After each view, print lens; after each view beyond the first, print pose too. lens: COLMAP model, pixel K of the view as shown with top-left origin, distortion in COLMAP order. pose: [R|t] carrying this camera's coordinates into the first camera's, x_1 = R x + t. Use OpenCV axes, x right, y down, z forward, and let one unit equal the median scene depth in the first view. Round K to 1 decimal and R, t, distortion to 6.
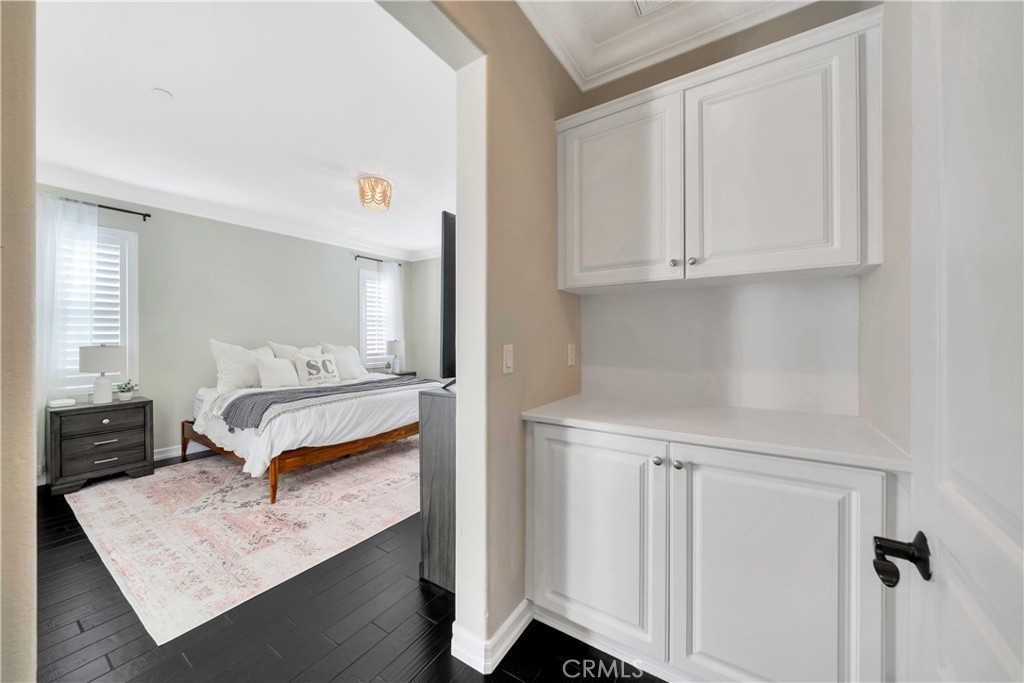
lens RADIAL K [[370.2, 0, 511.4], [0, 370.2, 336.6], [0, 0, 1]] dist [0.001465, 0.000951]
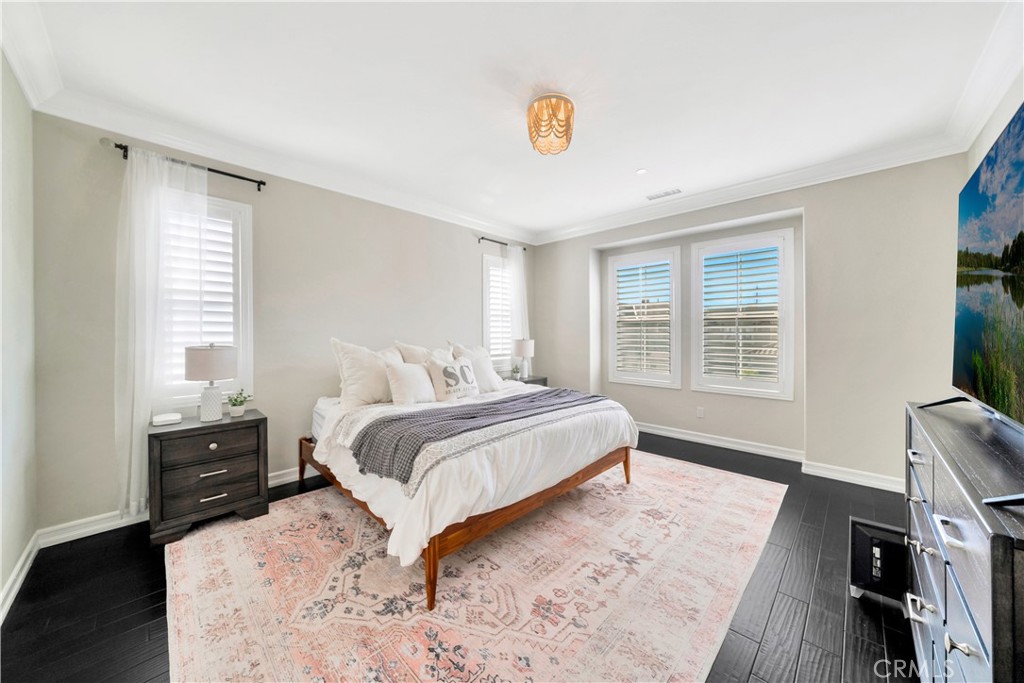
lens RADIAL K [[359.7, 0, 513.3], [0, 359.7, 336.5], [0, 0, 1]] dist [0.006222, -0.000299]
pose [[0.983286, 0.009776, -0.181807, -0.336261], [-0.007634, 0.999893, 0.012474, -0.009575], [0.181910, -0.010877, 0.983255, 0.365614]]
